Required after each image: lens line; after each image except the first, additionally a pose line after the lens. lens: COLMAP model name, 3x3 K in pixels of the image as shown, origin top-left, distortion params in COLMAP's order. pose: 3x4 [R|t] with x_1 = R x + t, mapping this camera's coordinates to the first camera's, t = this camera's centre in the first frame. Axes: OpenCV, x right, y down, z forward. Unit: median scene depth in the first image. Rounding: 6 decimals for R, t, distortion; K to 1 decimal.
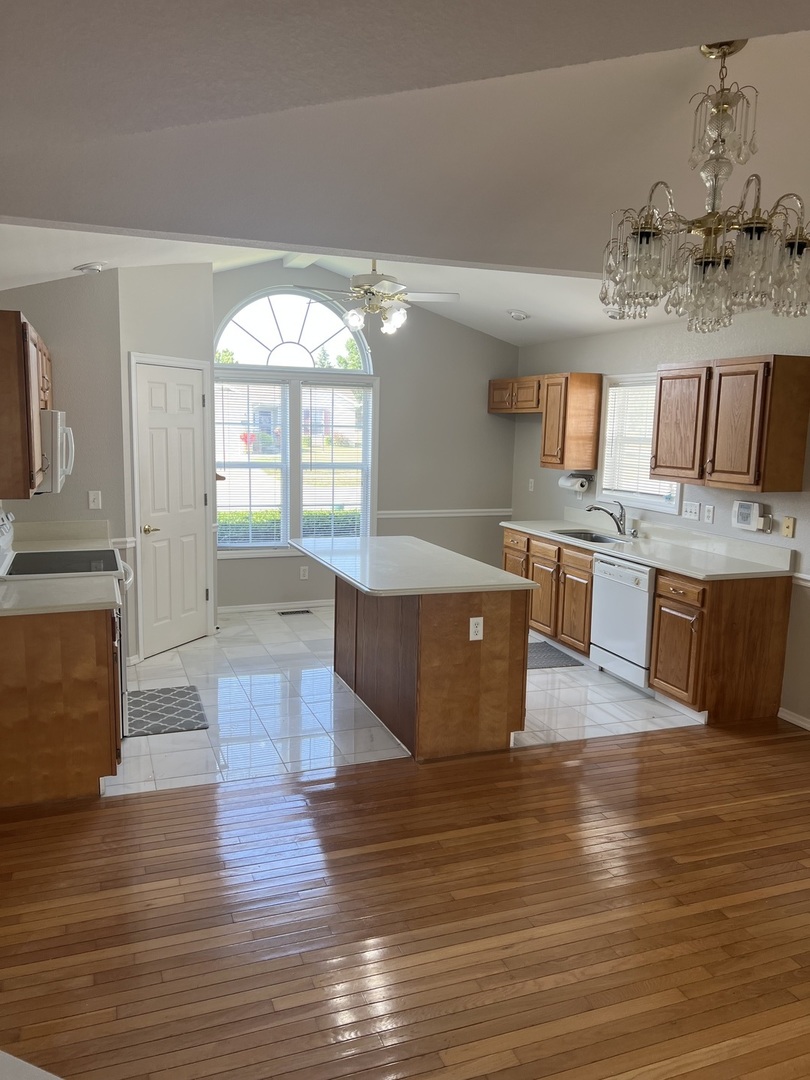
lens RADIAL K [[814.0, 0, 396.9], [0, 814.0, 540.9], [0, 0, 1]] dist [0.050565, -0.047319]
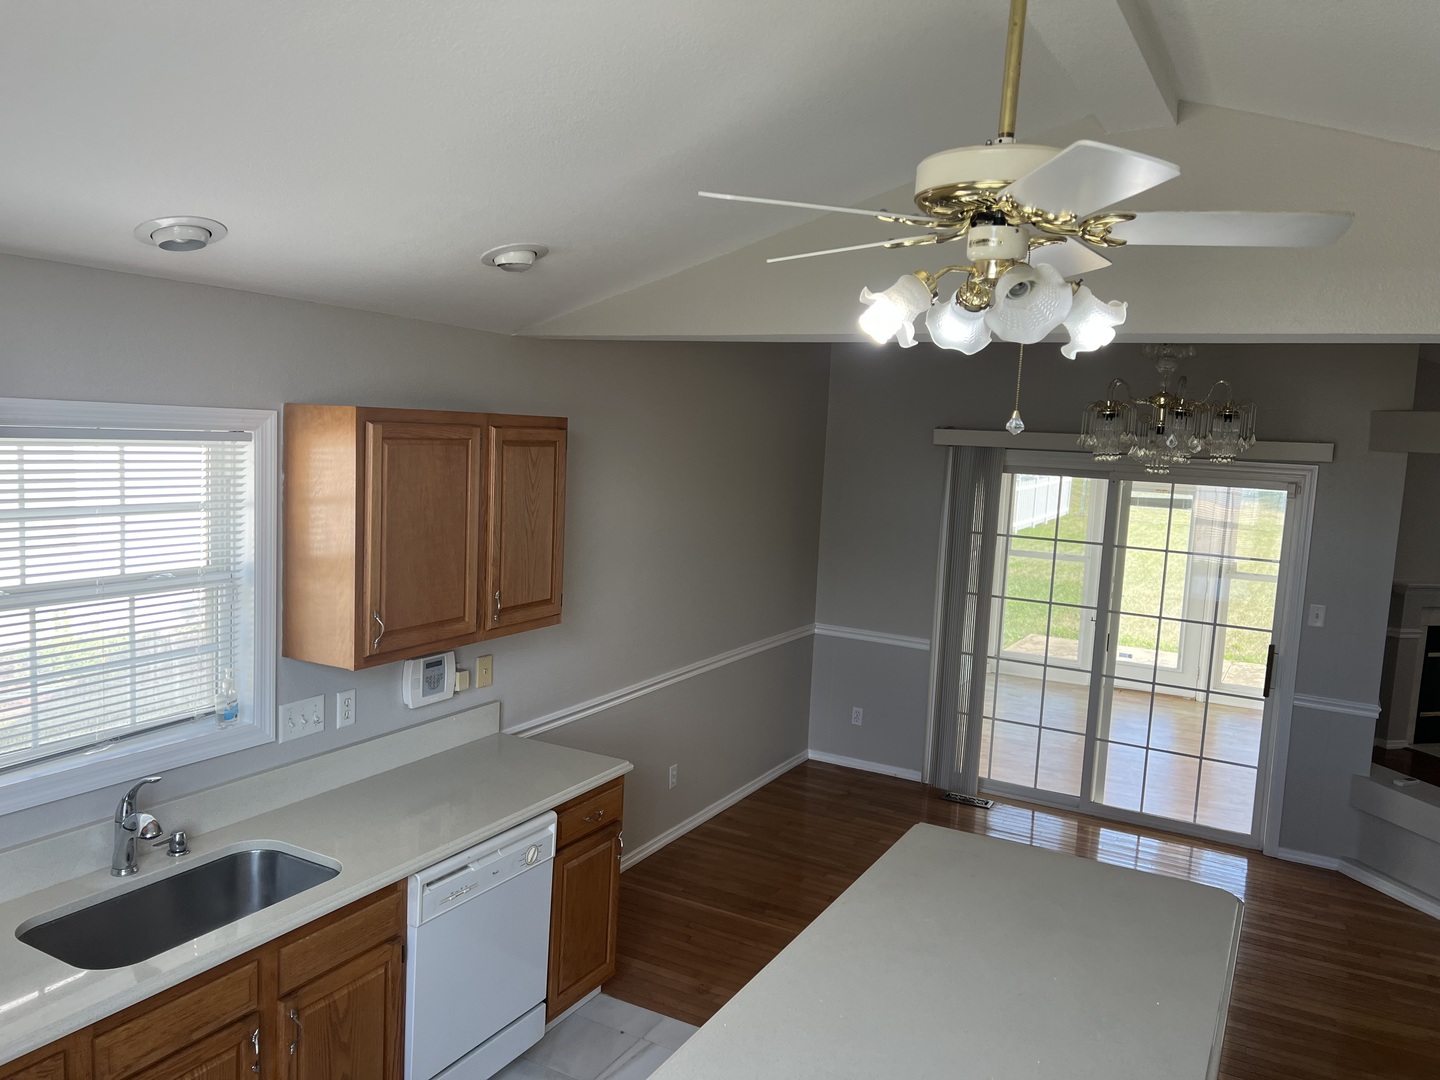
lens RADIAL K [[1085.3, 0, 722.4], [0, 1085.3, 543.6], [0, 0, 1]] dist [0.050565, -0.047319]
pose [[-0.650443, -0.136418, 0.747204, -0.258493], [0.049116, 0.974126, 0.220602, -0.281445], [-0.757966, 0.180189, -0.626913, 1.315778]]
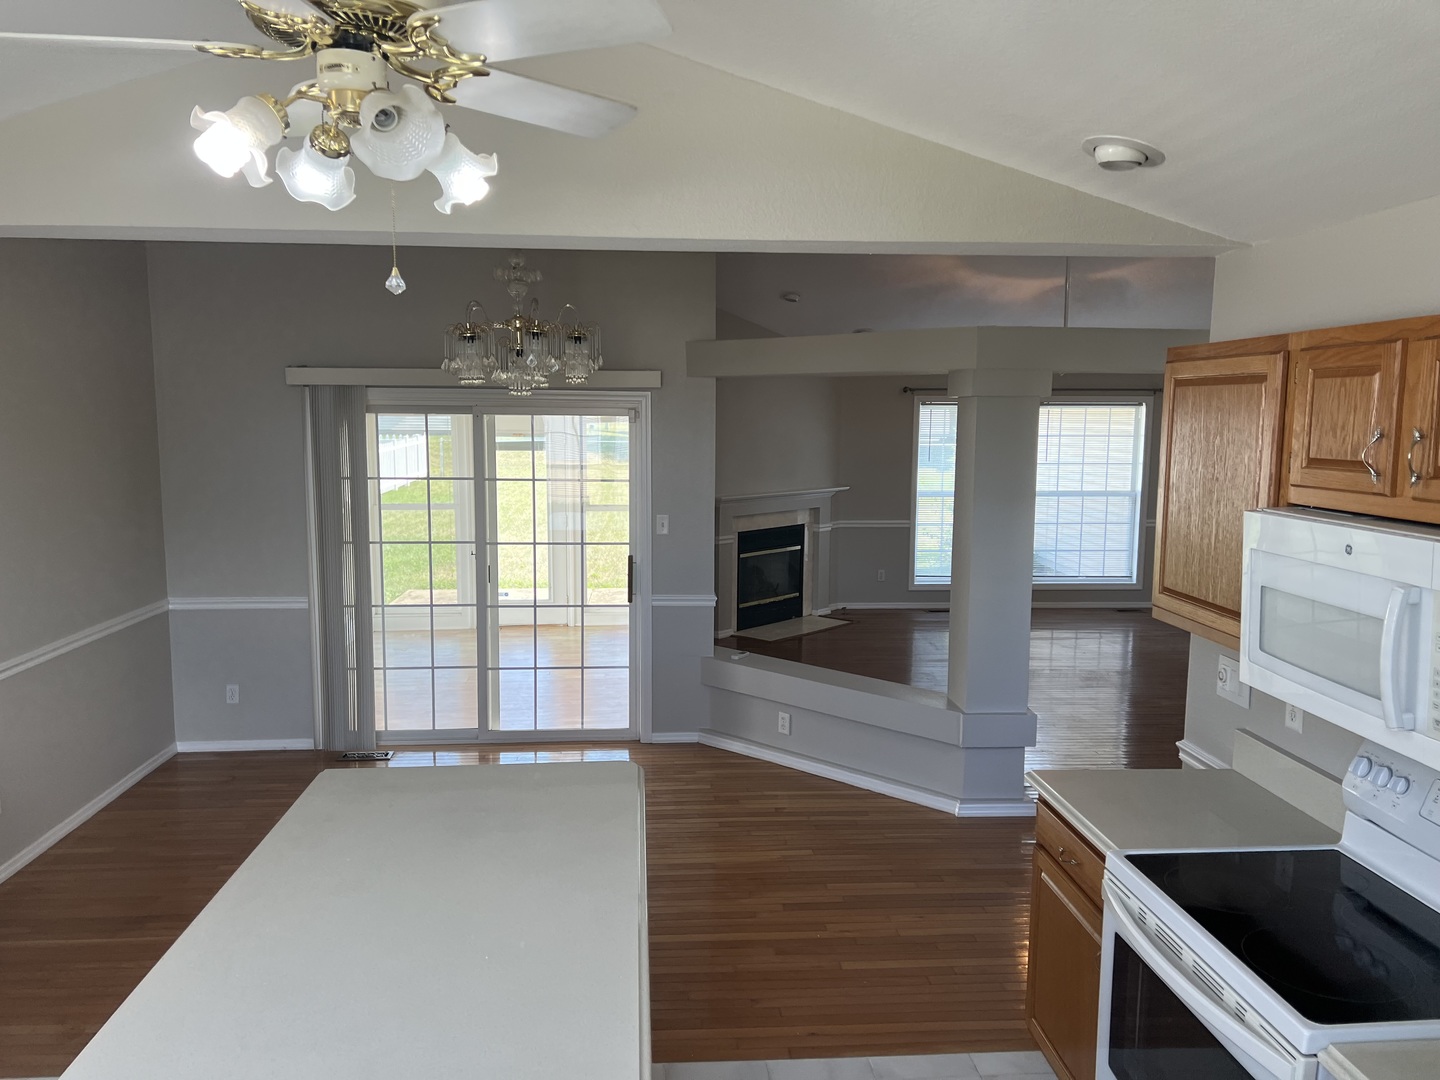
lens RADIAL K [[1085.3, 0, 716.5], [0, 1085.3, 544.1], [0, 0, 1]] dist [0.050565, -0.047319]
pose [[-0.957360, -0.063790, 0.281767, -0.241255], [0.016437, 0.961710, 0.273574, -0.253561], [-0.288430, 0.266540, -0.919654, 1.308039]]
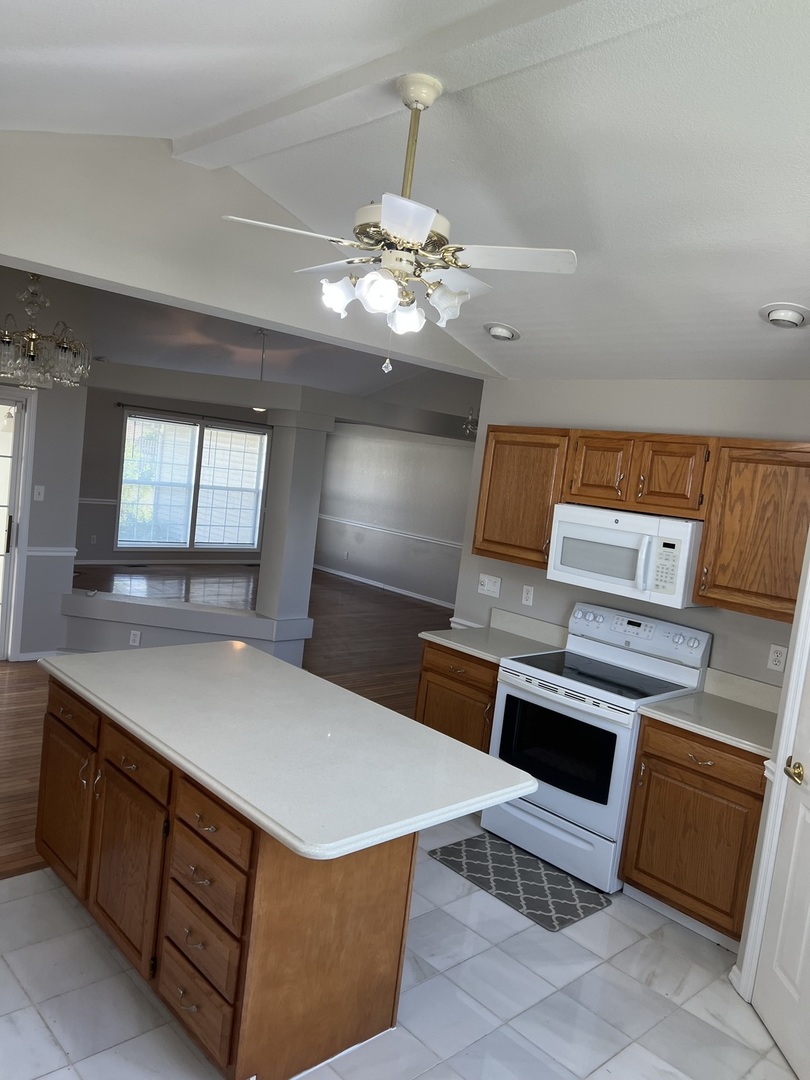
lens RADIAL K [[814.0, 0, 404.8], [0, 814.0, 540.9], [0, 0, 1]] dist [0.050565, -0.047319]
pose [[-0.909645, -0.089503, -0.405628, 0.159391], [-0.194523, 0.954604, 0.225593, -0.252517], [0.367023, 0.284114, -0.885761, 1.485941]]
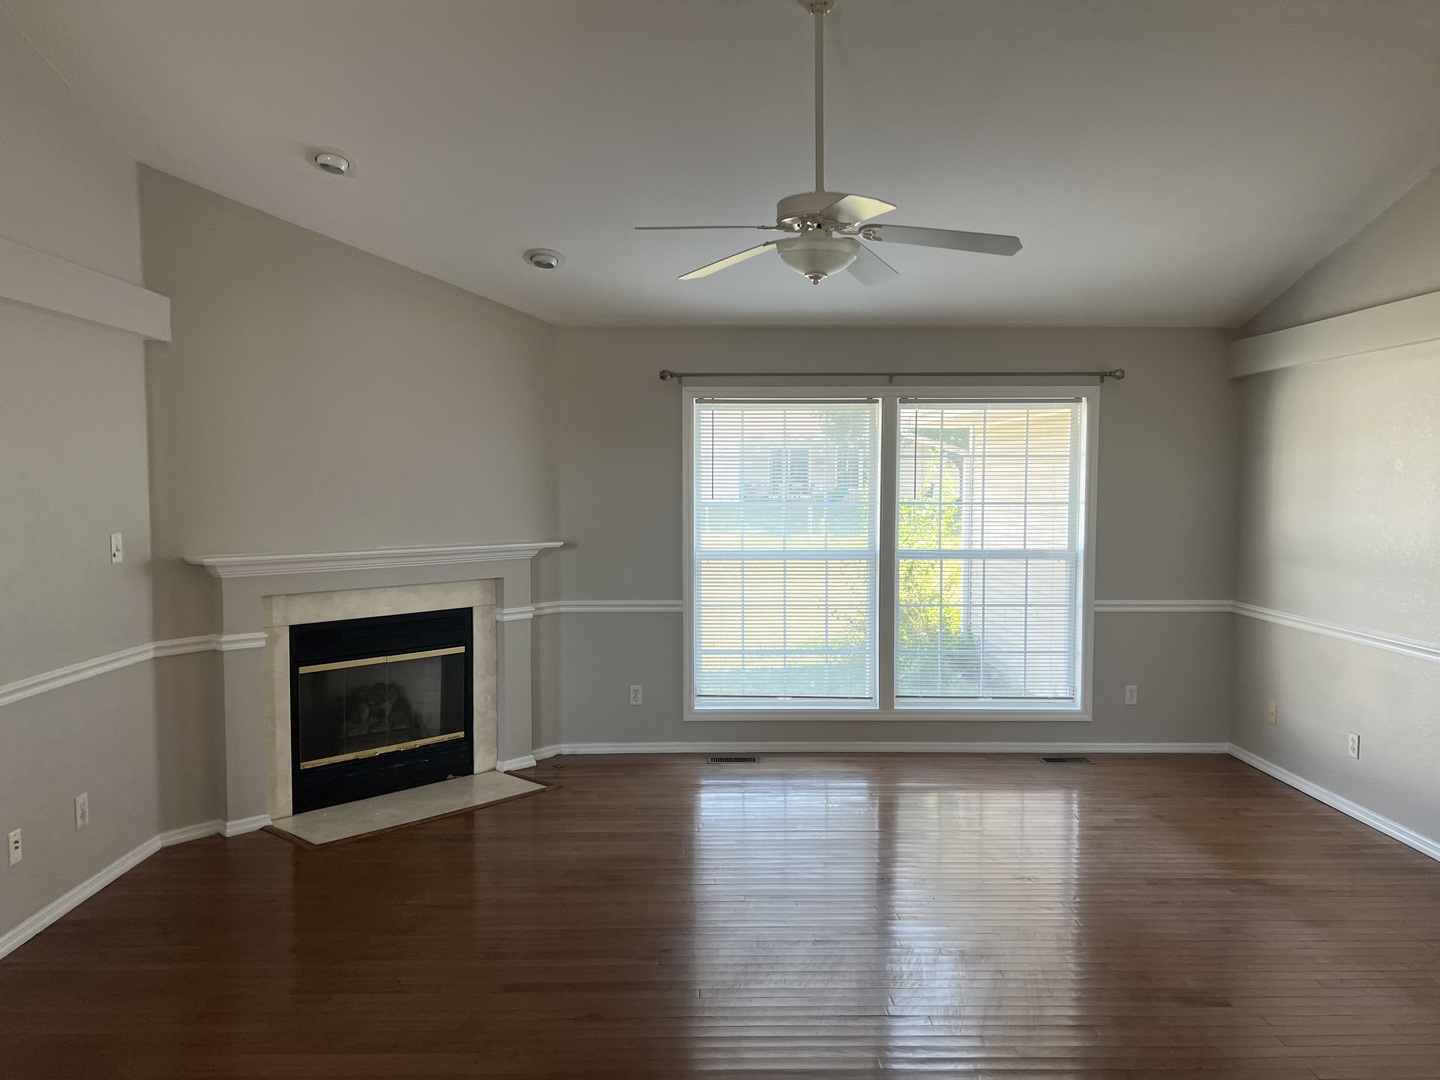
lens RADIAL K [[1085.3, 0, 722.5], [0, 1085.3, 542.3], [0, 0, 1]] dist [0.050565, -0.047319]
pose [[-0.945978, -0.039088, 0.321866, -0.430461], [0.029078, 0.978479, 0.204290, -0.034385], [-0.322924, 0.202613, -0.924483, 0.380432]]
